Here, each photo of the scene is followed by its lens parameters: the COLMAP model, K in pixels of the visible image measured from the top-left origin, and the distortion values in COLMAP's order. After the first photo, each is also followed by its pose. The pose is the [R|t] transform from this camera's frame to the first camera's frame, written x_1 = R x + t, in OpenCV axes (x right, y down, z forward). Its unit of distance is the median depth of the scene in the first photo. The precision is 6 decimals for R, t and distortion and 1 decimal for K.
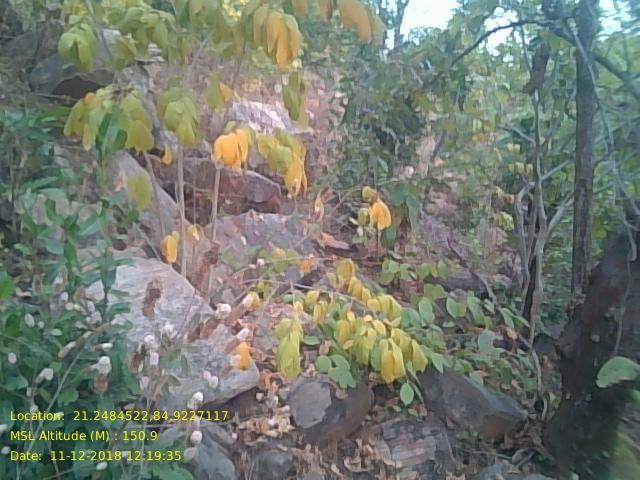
lens RADIAL K [[523.6, 0, 320.4], [0, 523.6, 237.9], [0, 0, 1]] dist [0.101825, -0.161380]
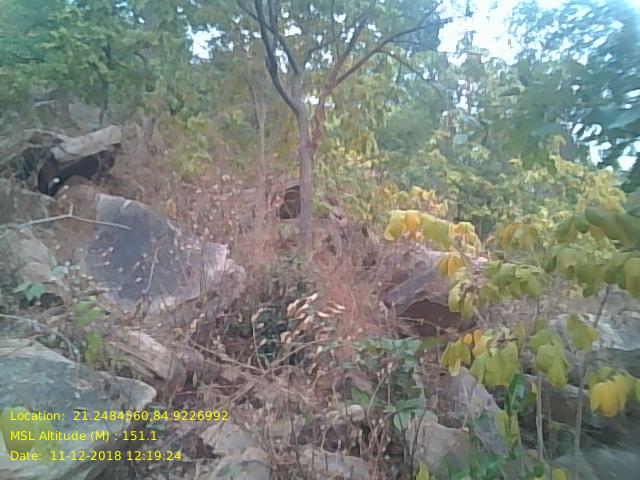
lens RADIAL K [[523.6, 0, 319.8], [0, 523.6, 238.7], [0, 0, 1]] dist [0.101825, -0.161380]
pose [[0.858900, -0.052363, -0.509460, -0.104991], [-0.128033, 0.941220, -0.312590, -0.062515], [0.495882, 0.333711, 0.801710, -0.167623]]
